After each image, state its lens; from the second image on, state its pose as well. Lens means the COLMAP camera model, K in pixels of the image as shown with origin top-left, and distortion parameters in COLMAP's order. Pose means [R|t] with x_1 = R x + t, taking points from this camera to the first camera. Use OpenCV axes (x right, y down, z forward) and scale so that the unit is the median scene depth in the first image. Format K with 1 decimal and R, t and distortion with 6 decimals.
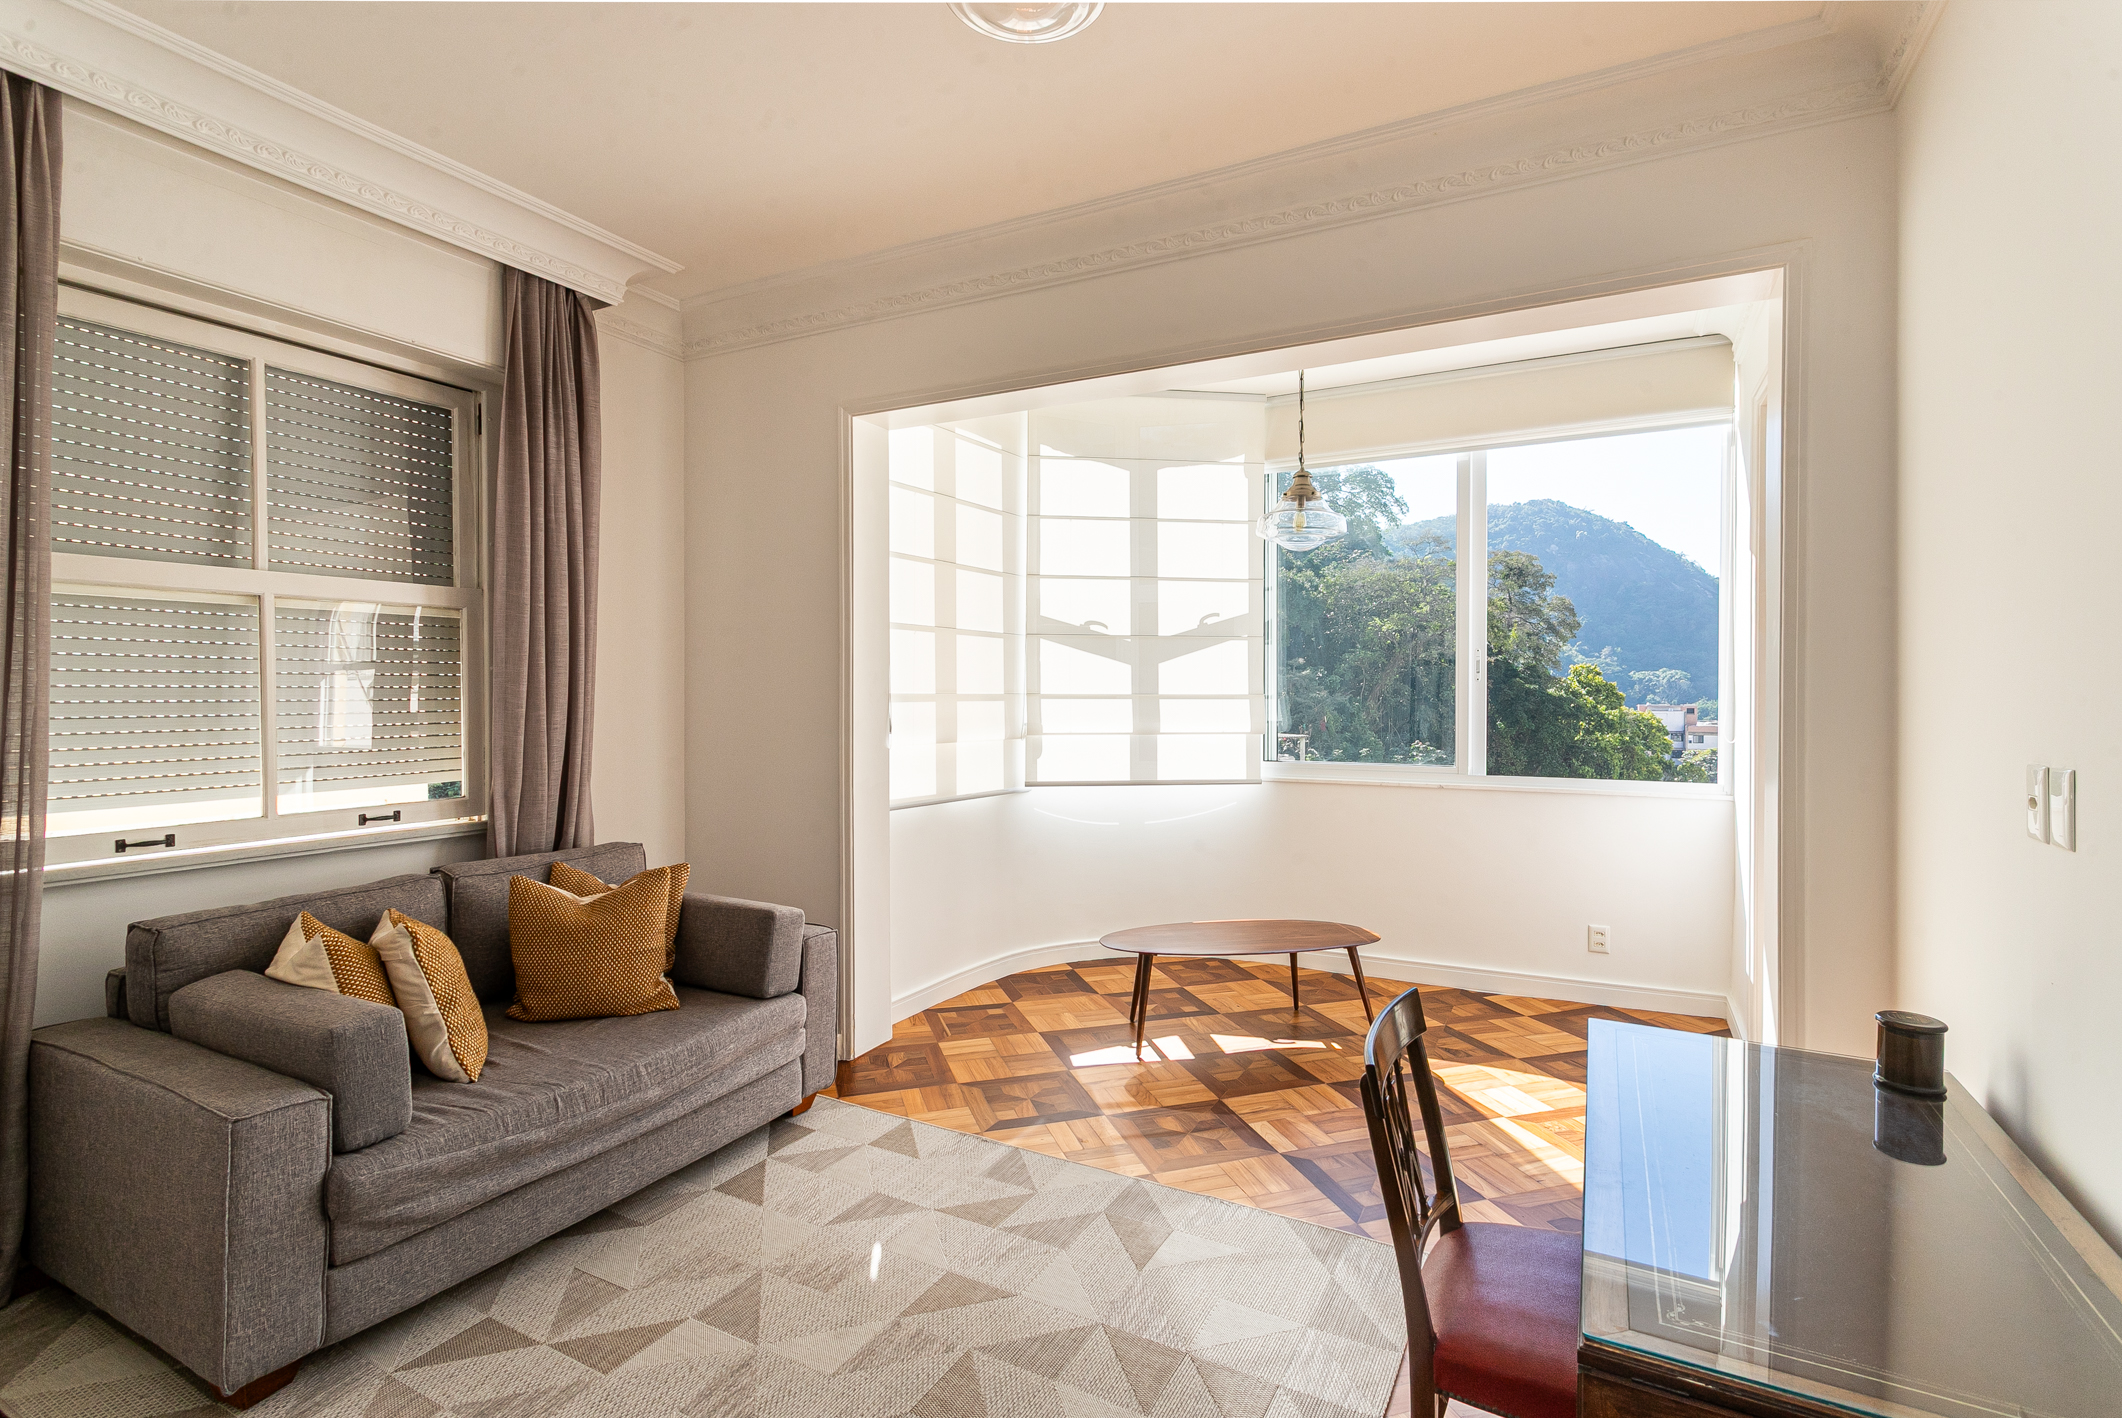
lens RADIAL K [[1007.3, 0, 1058.9], [0, 1007.3, 698.2], [0, 0, 1]] dist [0.005056, 0.002007]
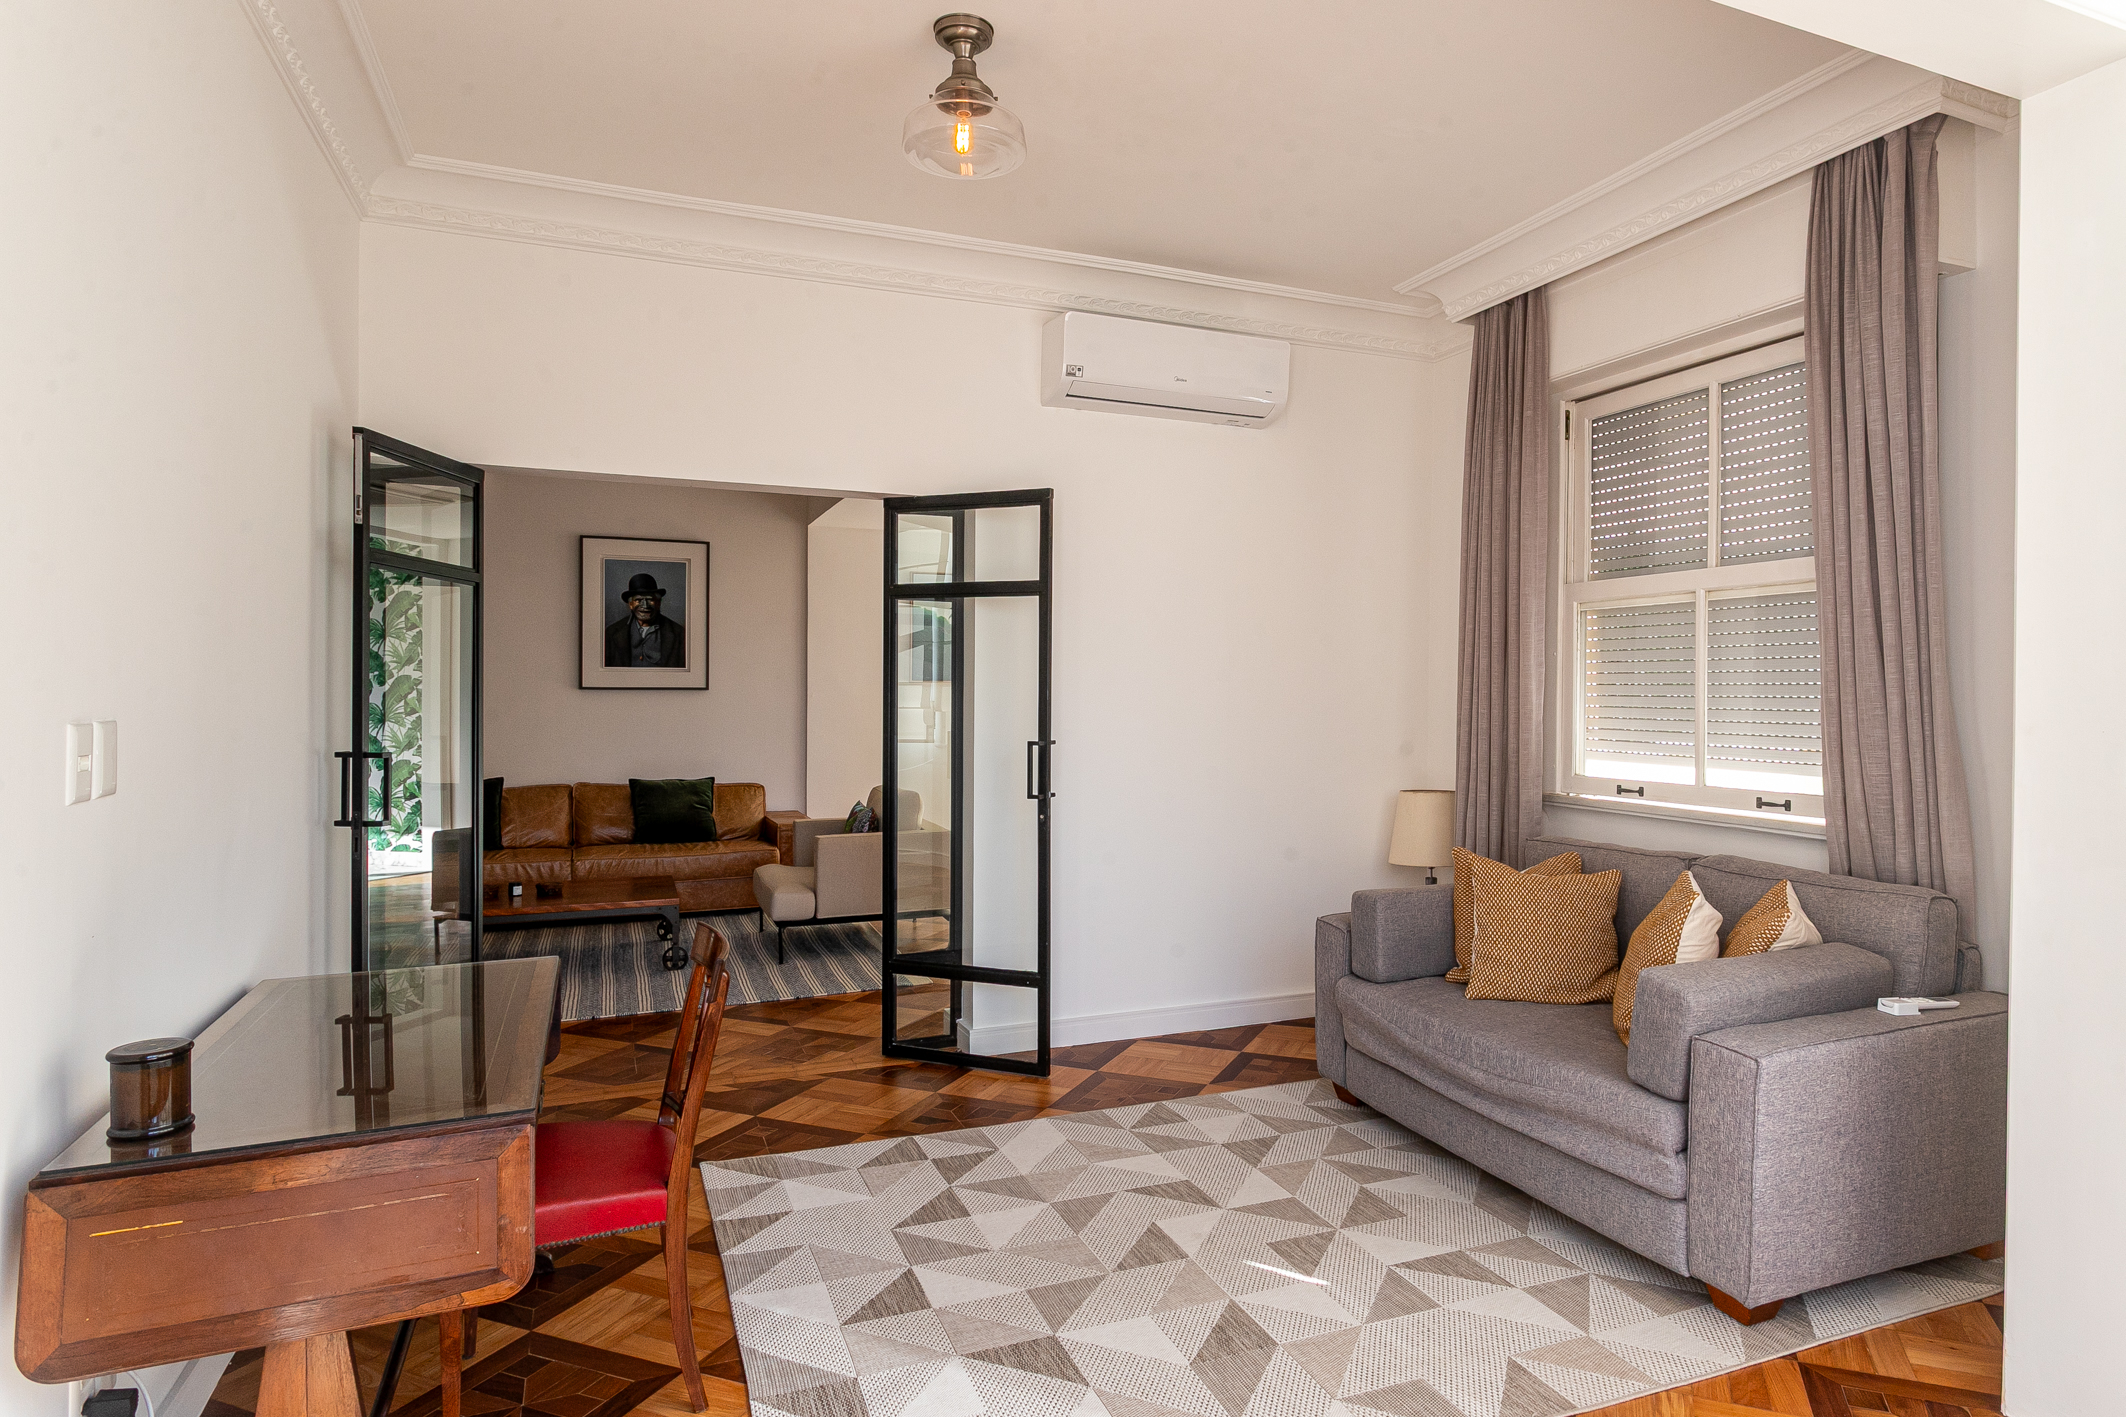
lens RADIAL K [[1218.5, 0, 1143.0], [0, 1218.5, 690.9], [0, 0, 1]] dist [0.000471, 0.006556]
pose [[-0.614751, 0.000618, -0.788721, 0.165680], [-0.006018, 0.999967, 0.005474, 0.001693], [0.788699, 0.008111, -0.614727, 0.327143]]
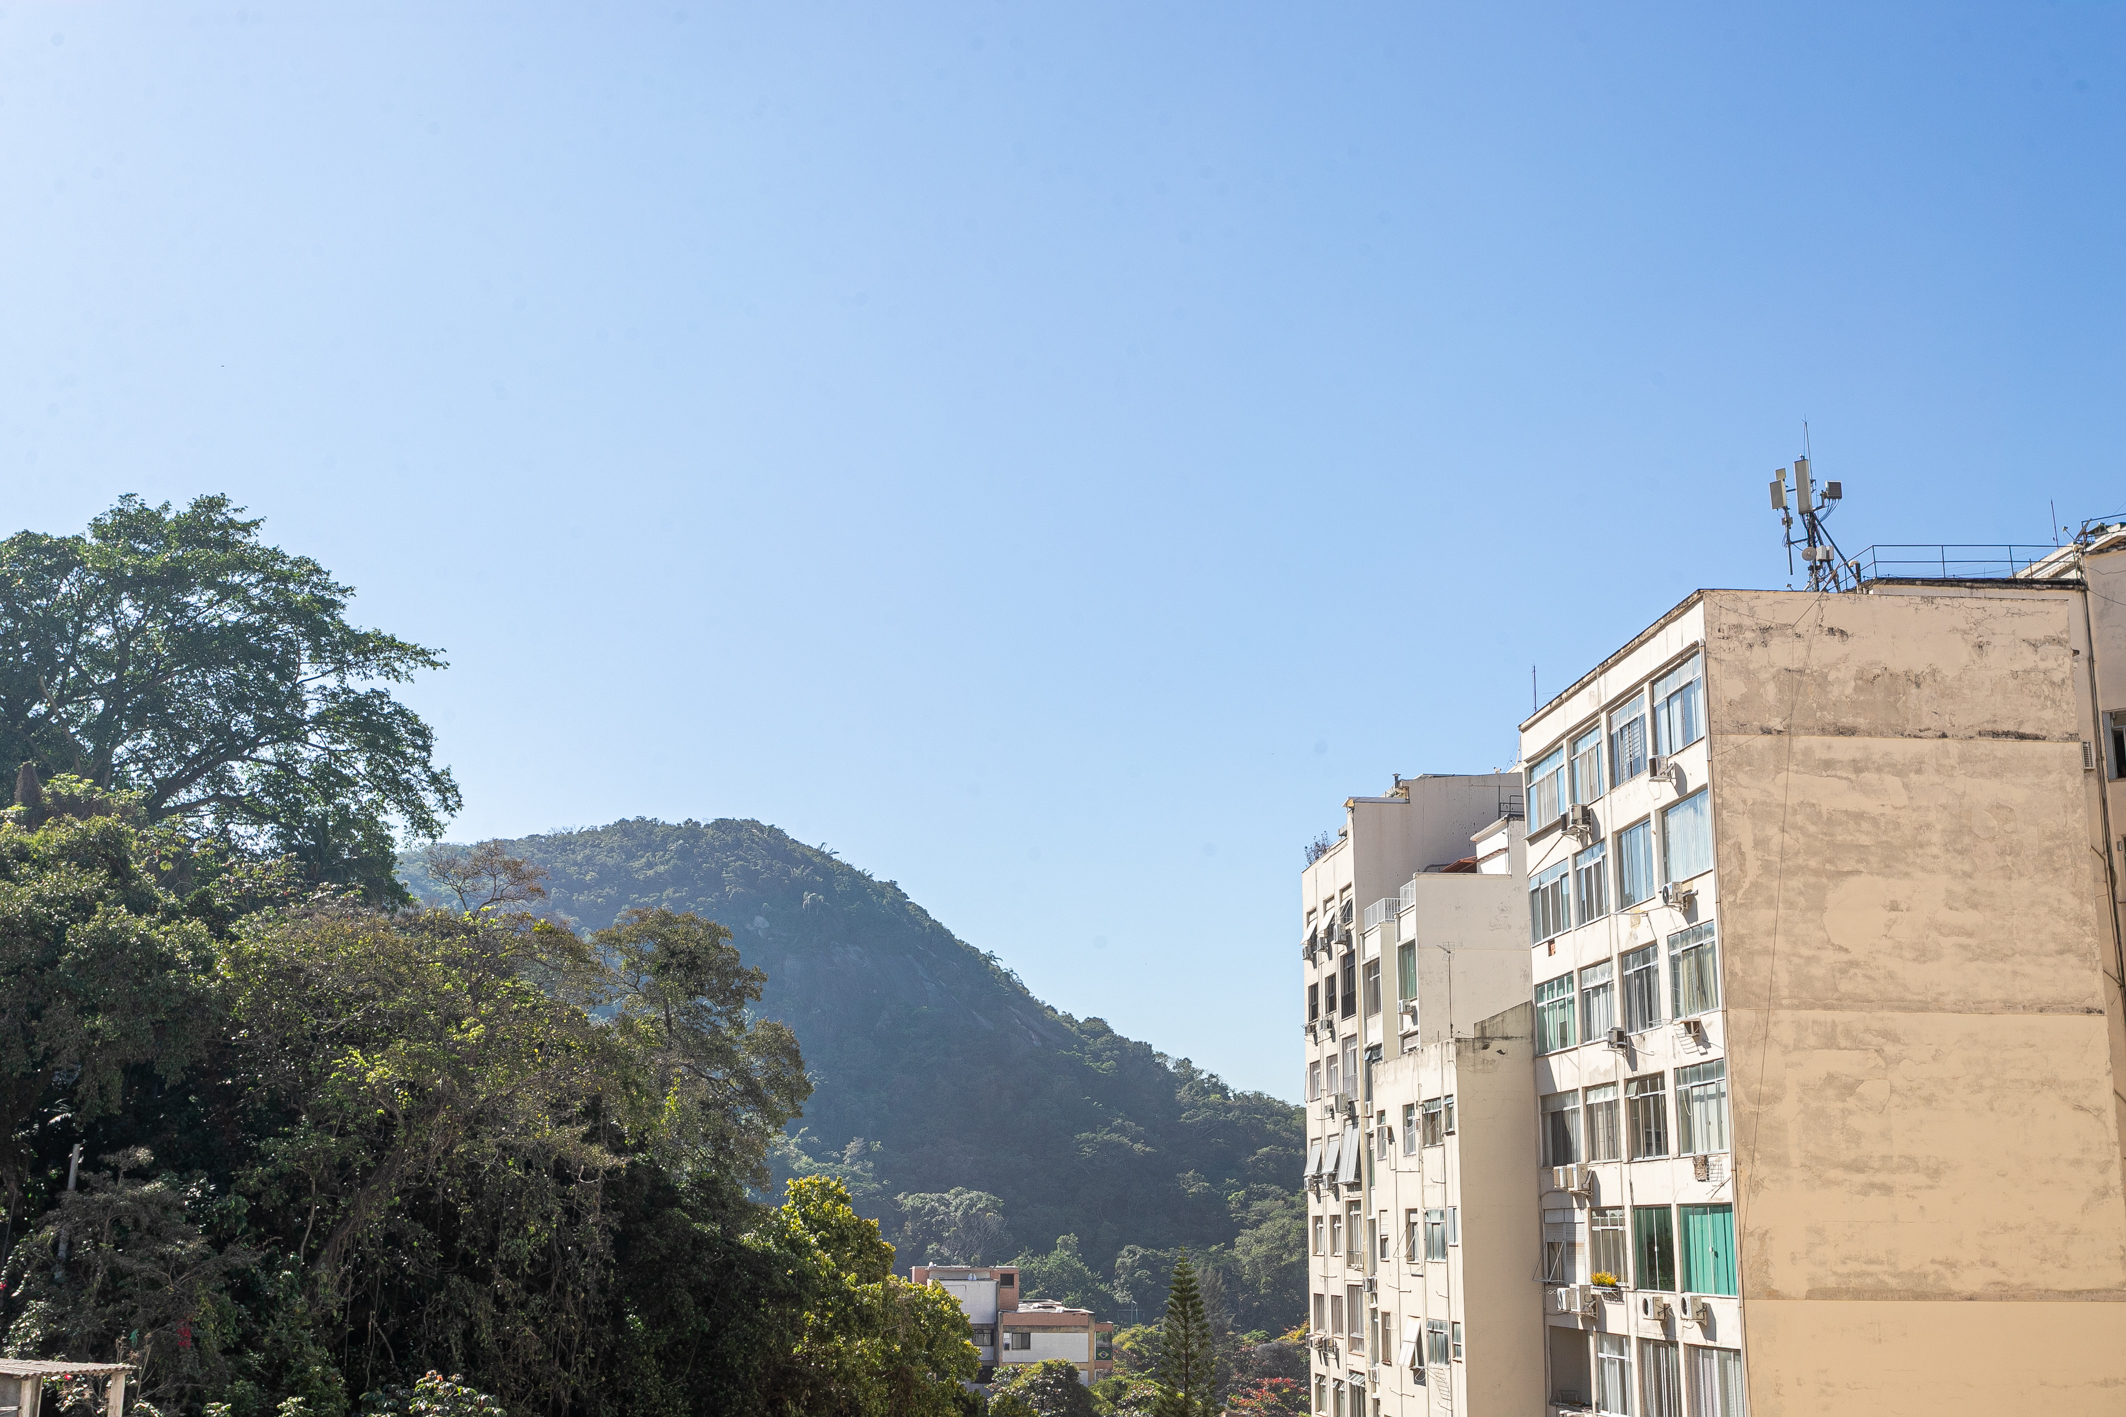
lens RADIAL K [[2372.5, 0, 1078.8], [0, 2372.5, 712.7], [0, 0, 1]] dist [0.013819, 0.000000]
pose [[0.830752, 0.124571, 0.542525, 0.028517], [-0.001959, 0.975286, -0.220938, -0.002817], [-0.556639, 0.182482, 0.810465, 0.060442]]
